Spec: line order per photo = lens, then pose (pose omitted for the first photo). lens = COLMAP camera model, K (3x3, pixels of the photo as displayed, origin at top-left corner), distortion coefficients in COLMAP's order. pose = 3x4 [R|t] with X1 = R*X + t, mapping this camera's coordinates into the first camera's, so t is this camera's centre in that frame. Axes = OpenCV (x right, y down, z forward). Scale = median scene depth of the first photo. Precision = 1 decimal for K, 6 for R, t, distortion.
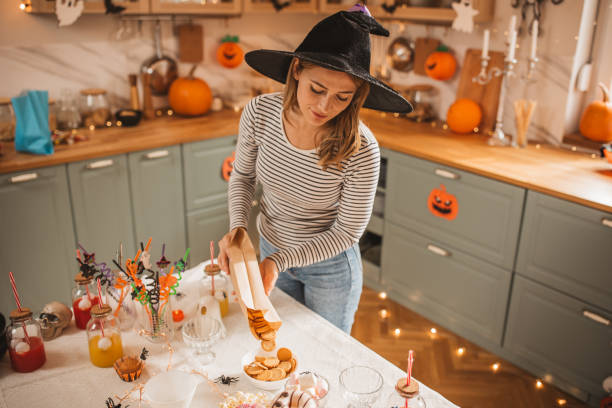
lens RADIAL K [[588.8, 0, 306.0], [0, 588.8, 204.0], [0, 0, 1]] dist [-0.006792, 0.001834]
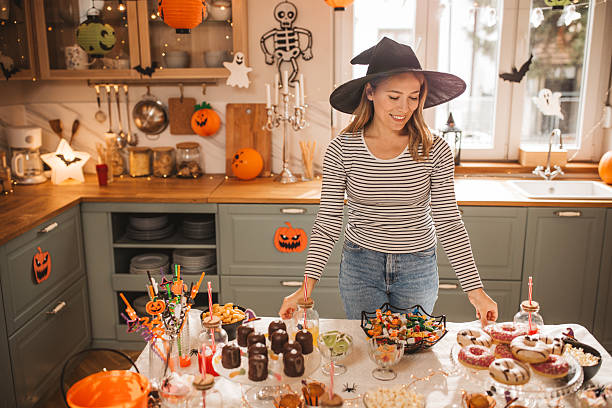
lens RADIAL K [[602.7, 0, 307.4], [0, 602.7, 203.3], [0, 0, 1]] dist [-0.003120, -0.007914]
pose [[0.676366, -0.183103, 0.713444, -0.468205], [0.268992, 0.963110, -0.007833, -0.042296], [-0.685691, 0.197209, 0.700668, 0.169380]]
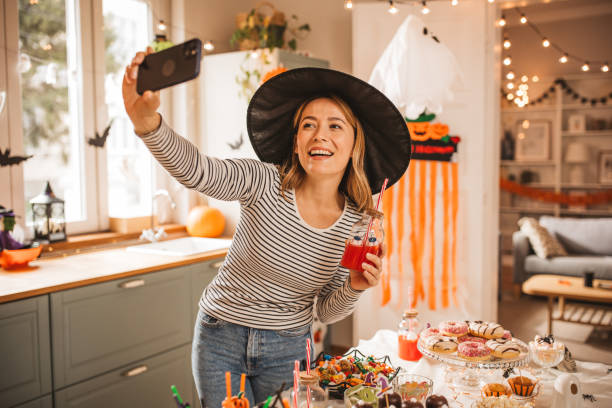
lens RADIAL K [[602.7, 0, 307.4], [0, 602.7, 203.3], [0, 0, 1]] dist [-0.003120, -0.007914]
pose [[-0.309128, -0.080368, 0.947618, -0.491989], [0.333652, 0.923922, 0.187201, -0.154141], [-0.890571, 0.374044, -0.258796, 0.647366]]
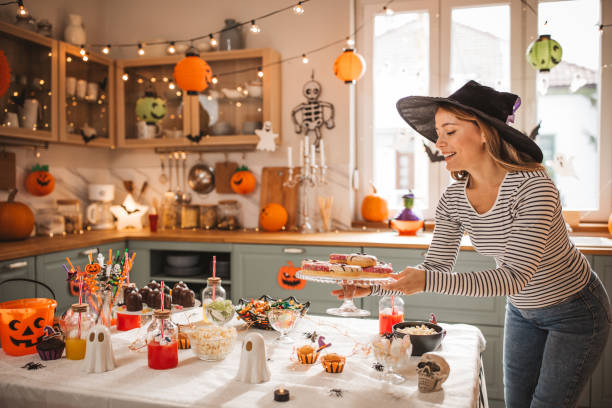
lens RADIAL K [[588.8, 0, 306.0], [0, 588.8, 204.0], [0, 0, 1]] dist [-0.006792, 0.001834]
pose [[0.834118, -0.041534, 0.550020, -0.358061], [0.208077, 0.947182, -0.244028, 0.140791], [-0.510834, 0.317995, 0.798704, -0.023941]]
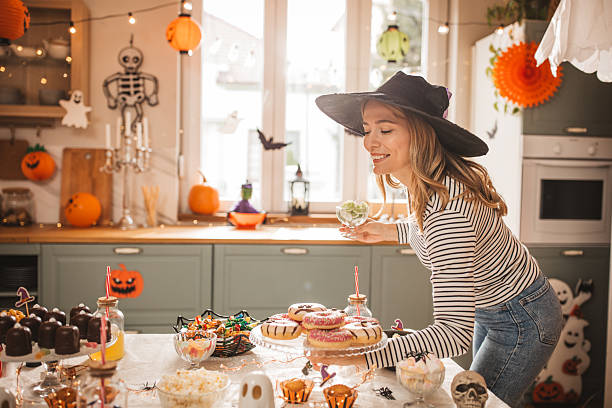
lens RADIAL K [[597.9, 0, 306.8], [0, 597.9, 203.0], [0, 0, 1]] dist [-0.007794, -0.006084]
pose [[0.513967, -0.045857, 0.856583, -0.411581], [0.285655, 0.950726, -0.120502, 0.070942], [-0.808851, 0.306621, 0.501741, 0.187381]]
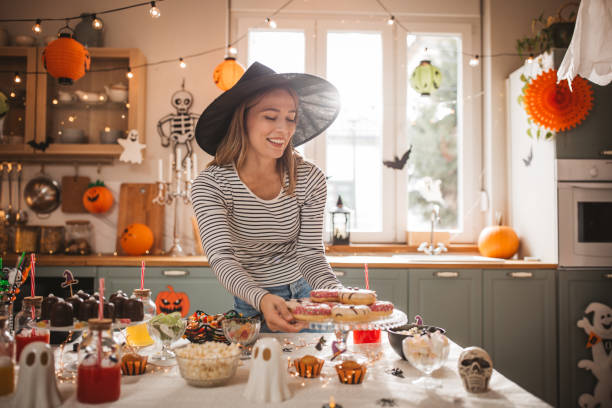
lens RADIAL K [[591.1, 0, 304.0], [0, 591.1, 201.5], [0, 0, 1]] dist [-0.006567, -0.004346]
pose [[0.597955, 0.024032, 0.801170, -0.422277], [0.280462, 0.930089, -0.237223, 0.129257], [-0.750860, 0.366547, 0.549411, 0.160167]]
